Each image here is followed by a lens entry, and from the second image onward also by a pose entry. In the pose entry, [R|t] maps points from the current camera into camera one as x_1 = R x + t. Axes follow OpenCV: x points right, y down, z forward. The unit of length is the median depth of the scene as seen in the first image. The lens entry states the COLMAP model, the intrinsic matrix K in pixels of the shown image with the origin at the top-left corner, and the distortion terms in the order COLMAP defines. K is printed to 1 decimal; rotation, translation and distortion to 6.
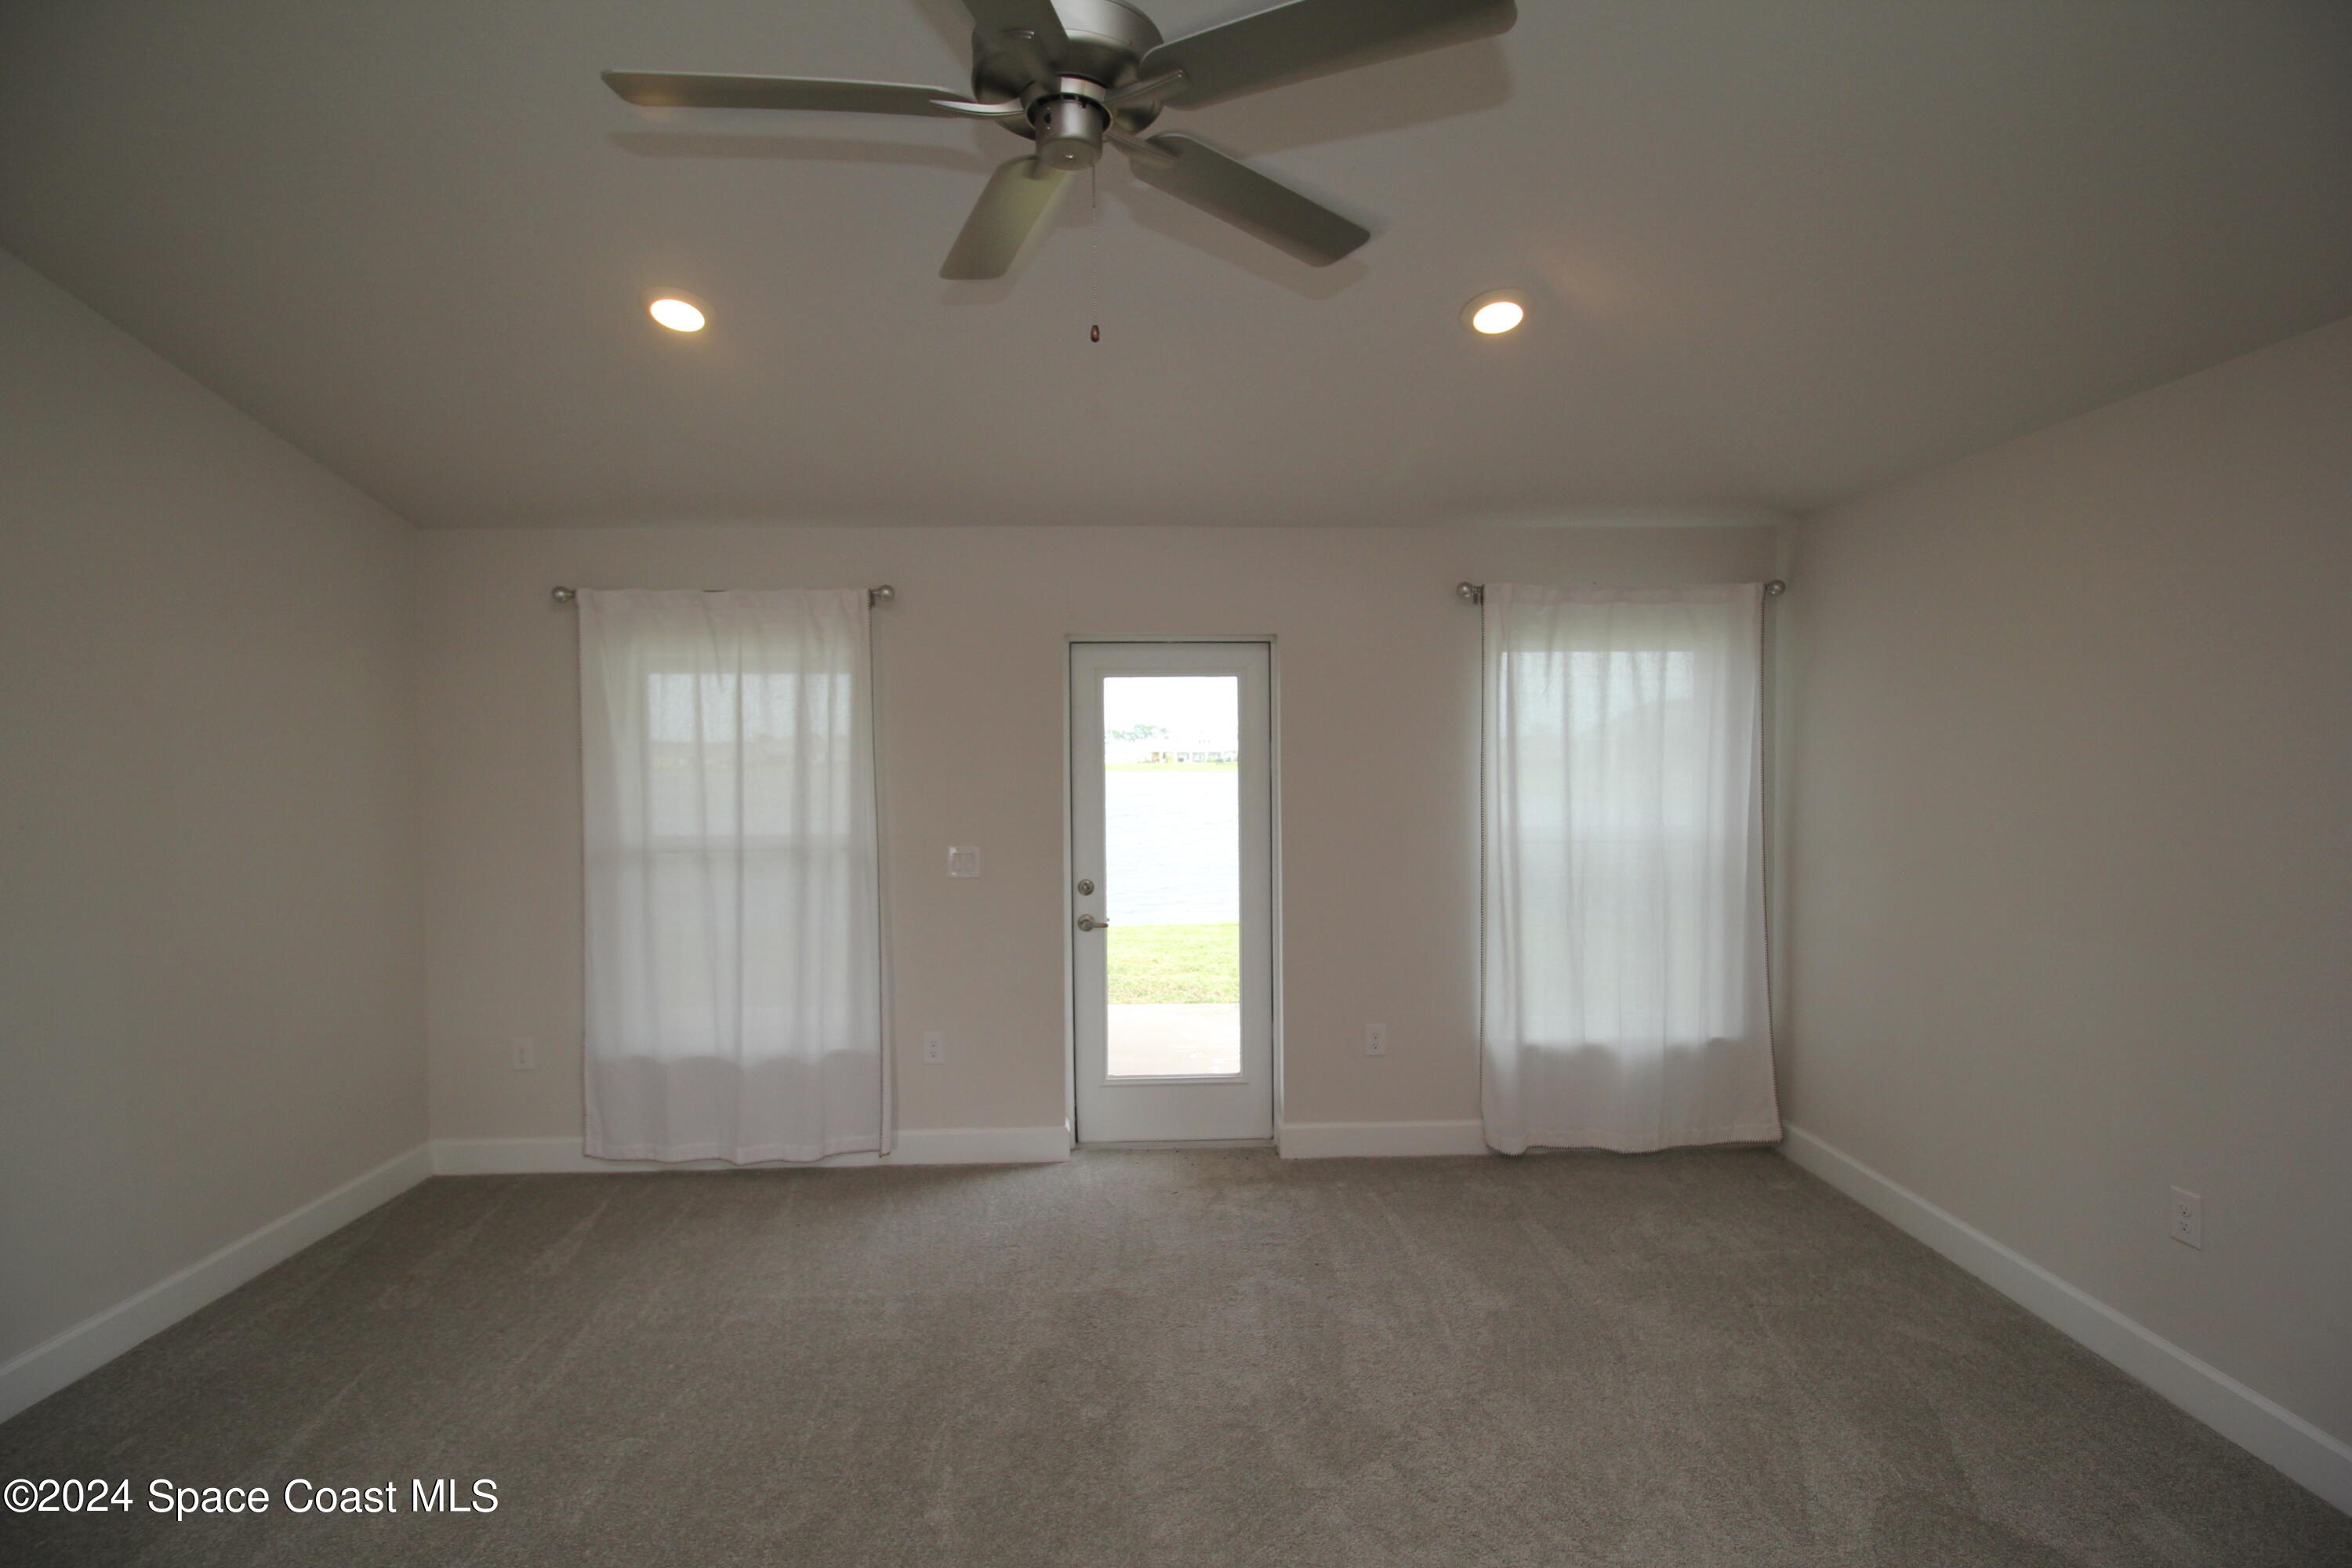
lens RADIAL K [[1052.8, 0, 1176.0], [0, 1052.8, 784.0], [0, 0, 1]] dist [0.000979, -0.000040]
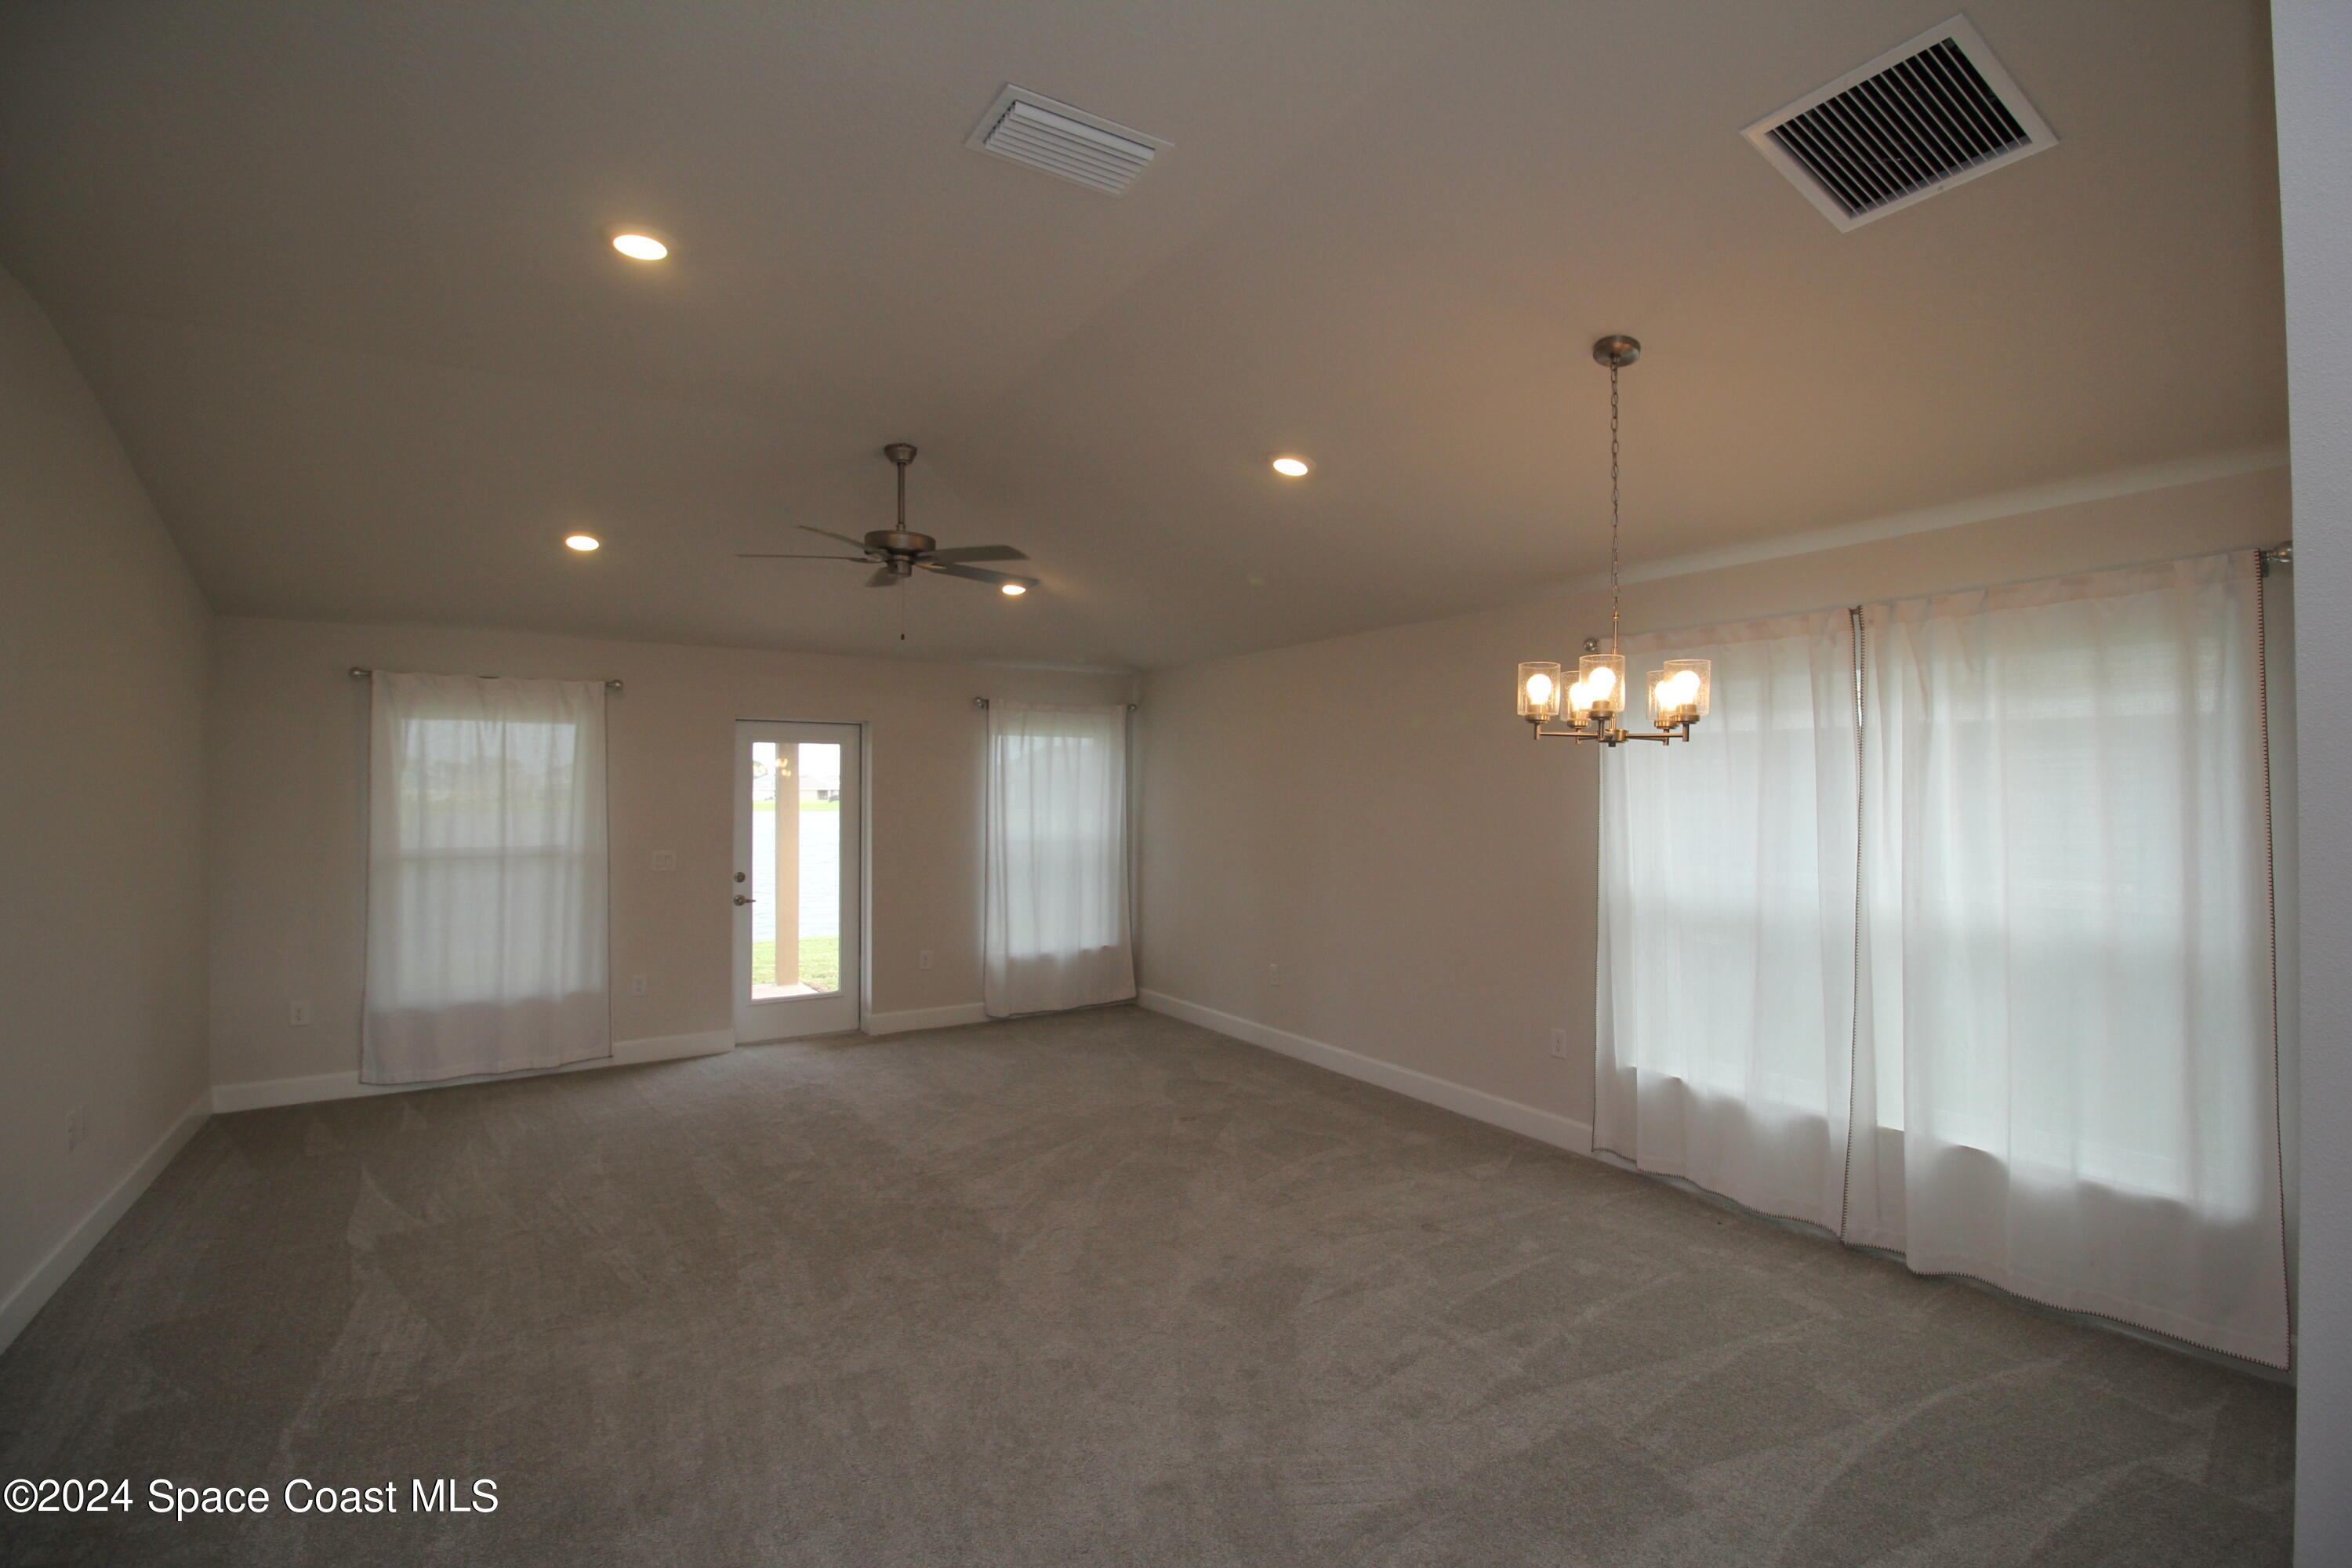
lens RADIAL K [[1084.1, 0, 1181.4], [0, 1084.1, 778.6], [0, 0, 1]] dist [0.000902, -0.013191]
pose [[0.858769, 0.012700, 0.512206, -0.365812], [0.003139, 0.999544, -0.030045, 0.004398], [-0.512353, 0.027410, 0.858337, -0.740659]]
